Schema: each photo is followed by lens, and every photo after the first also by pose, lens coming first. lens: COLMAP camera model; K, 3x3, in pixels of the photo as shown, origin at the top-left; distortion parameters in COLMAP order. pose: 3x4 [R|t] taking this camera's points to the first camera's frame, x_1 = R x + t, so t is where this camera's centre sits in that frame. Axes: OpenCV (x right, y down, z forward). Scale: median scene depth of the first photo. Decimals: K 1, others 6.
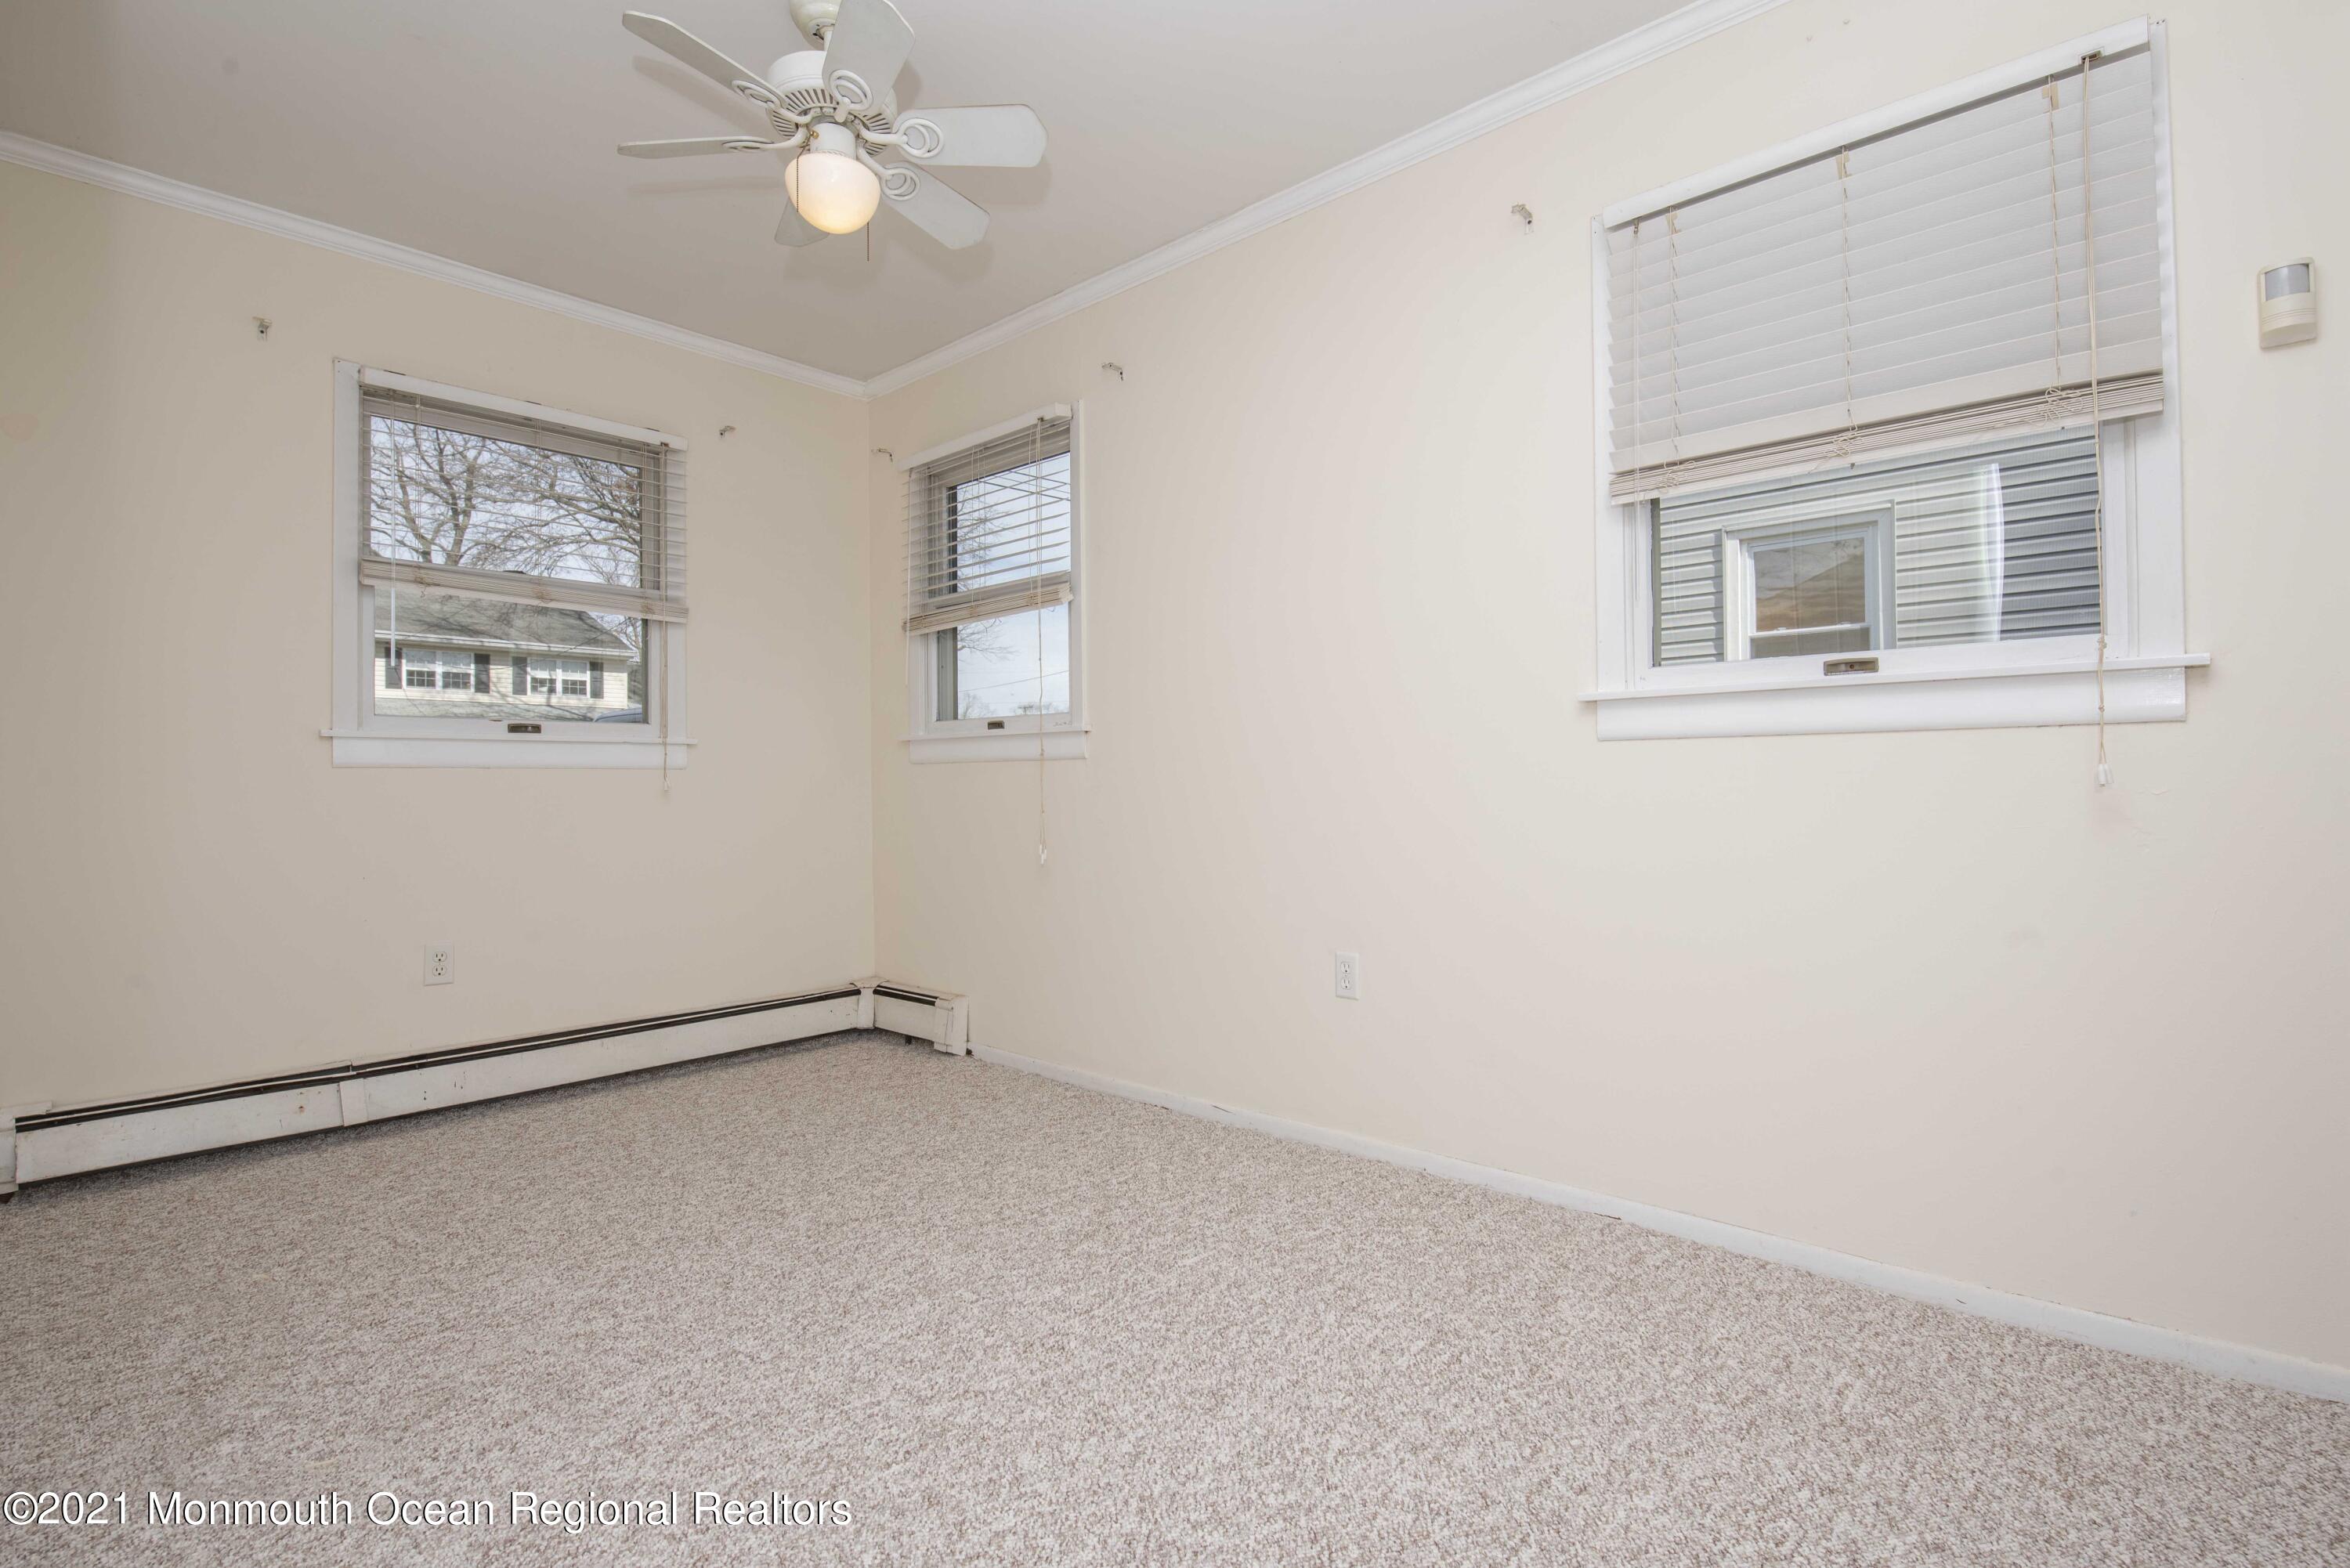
lens RADIAL K [[1011.3, 0, 1160.6], [0, 1011.3, 790.7], [0, 0, 1]] dist [-0.007229, -0.005762]
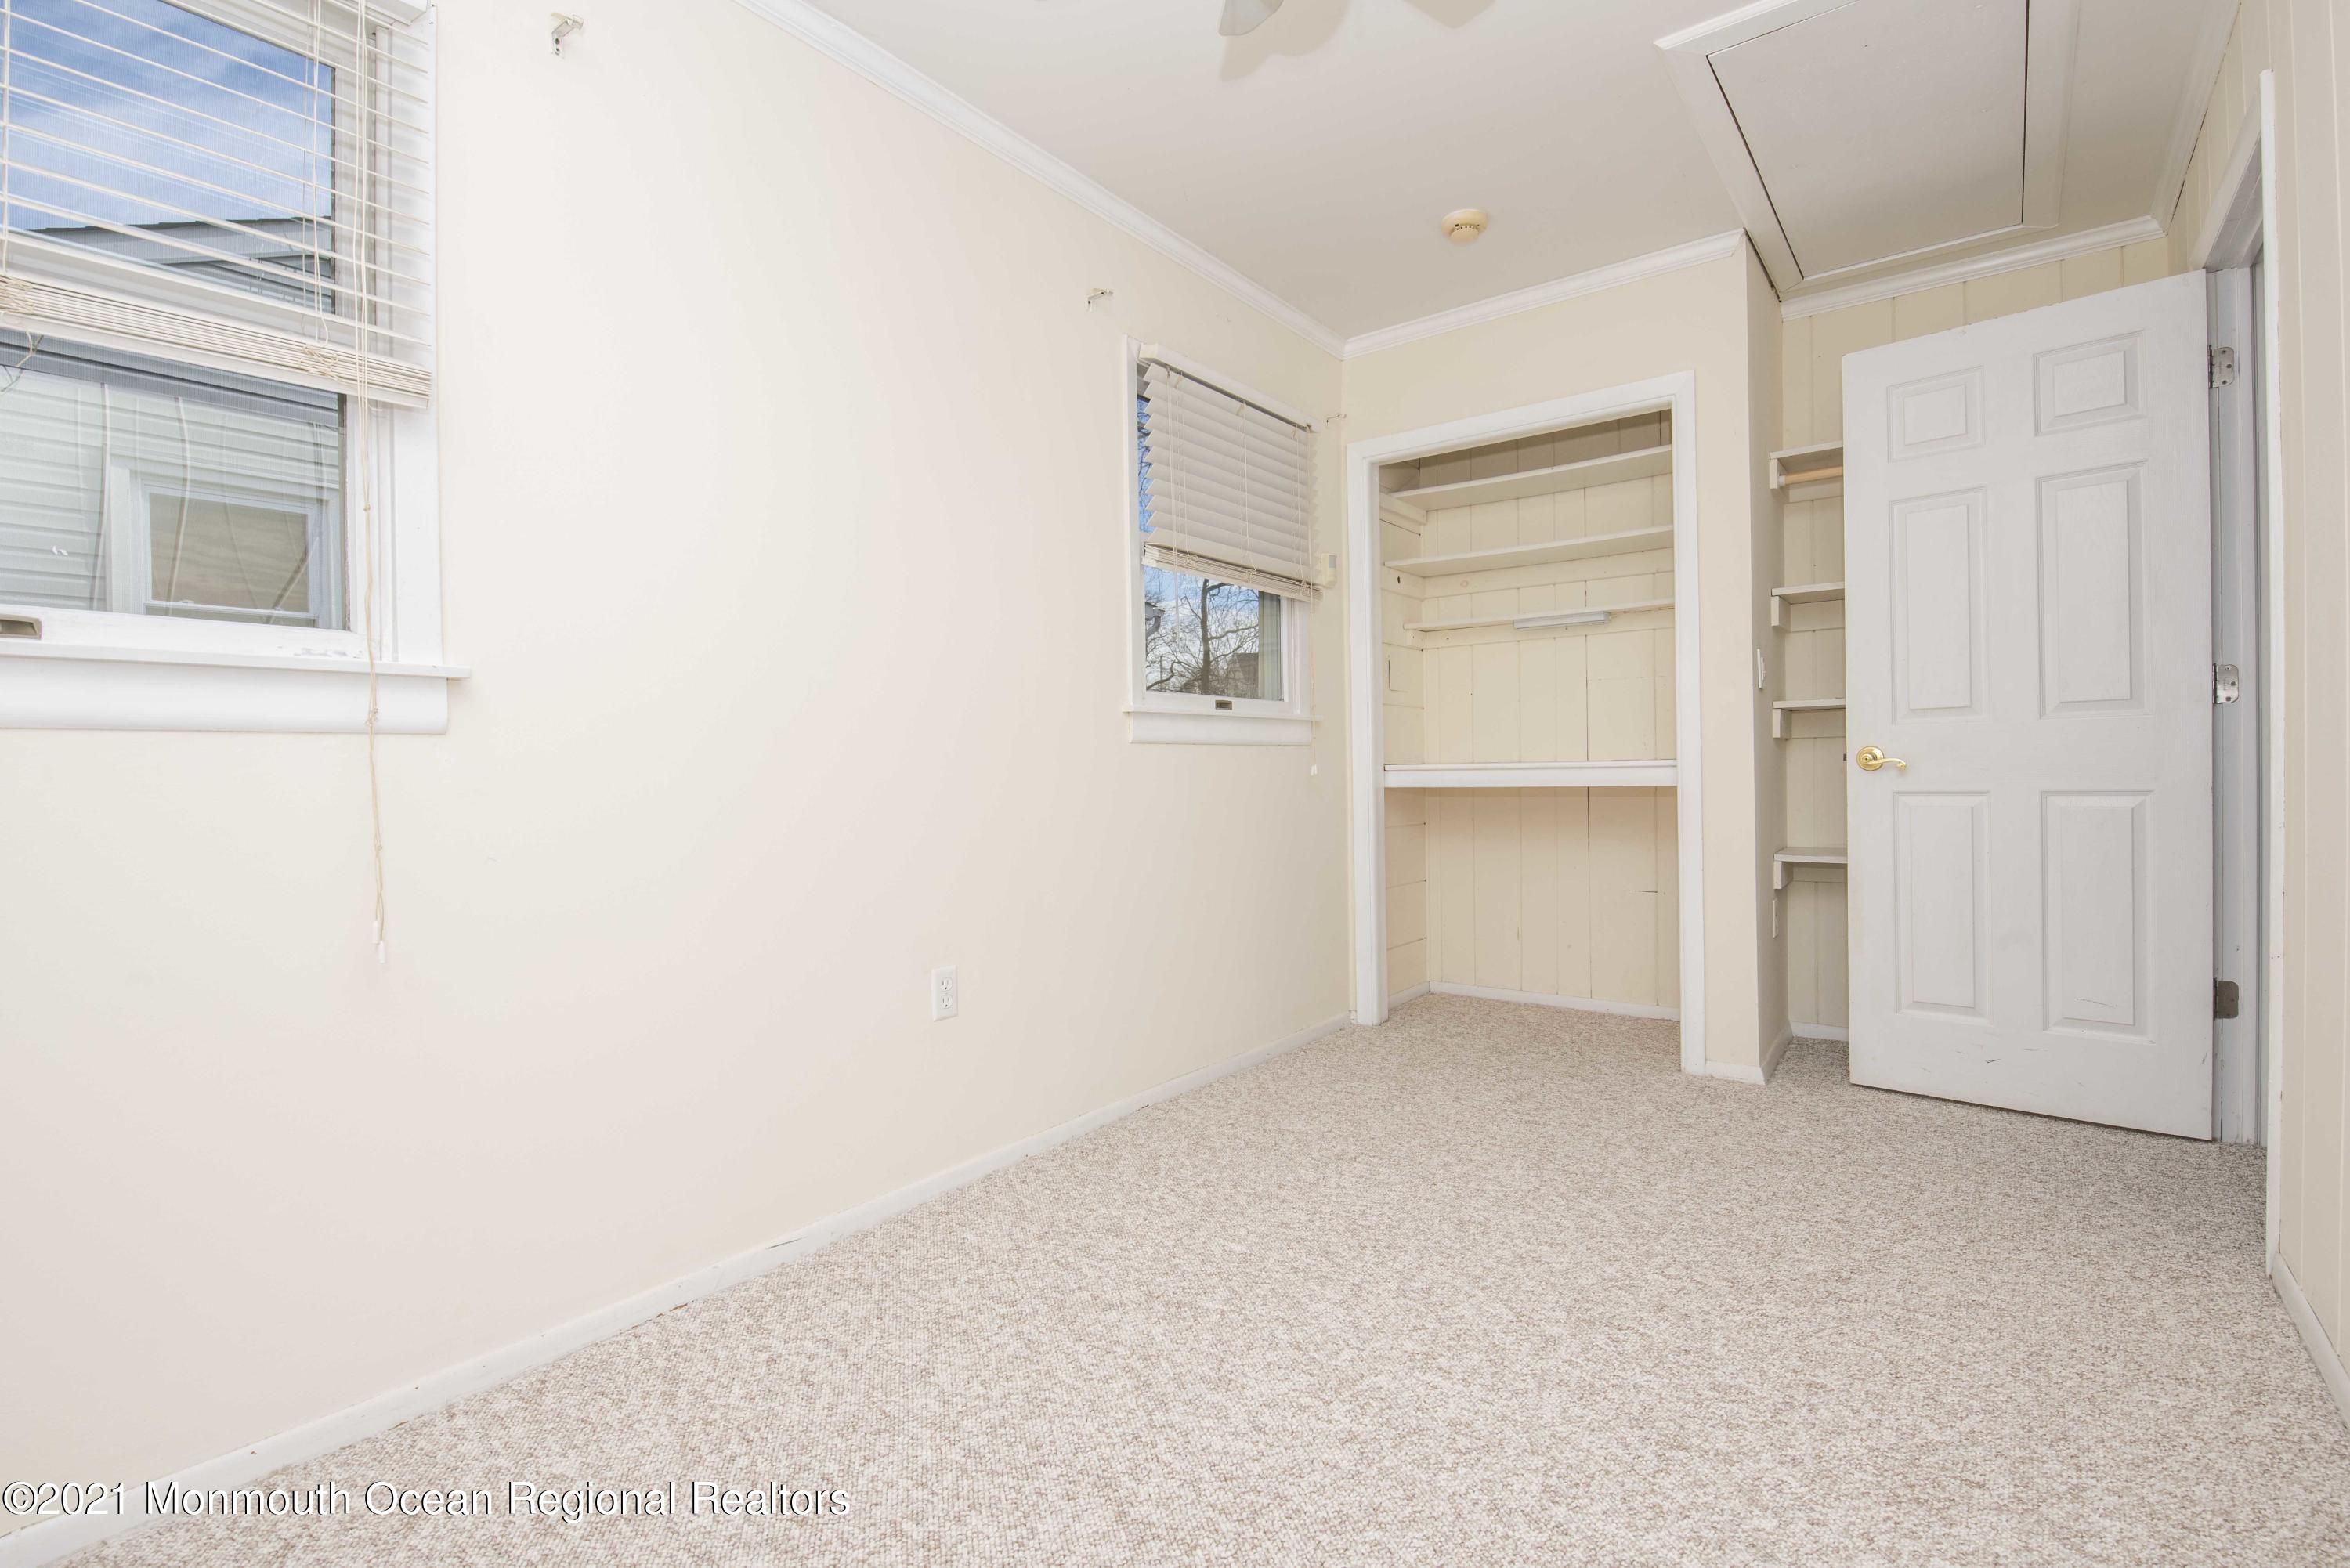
lens RADIAL K [[1067.7, 0, 1215.7], [0, 1067.7, 783.3], [0, 0, 1]] dist [-0.006294, -0.004429]
pose [[-0.079563, 0.000002, 0.996830, -0.929432], [0.028309, 0.999597, 0.002258, 0.001882], [-0.996428, 0.028399, -0.079531, 0.991888]]
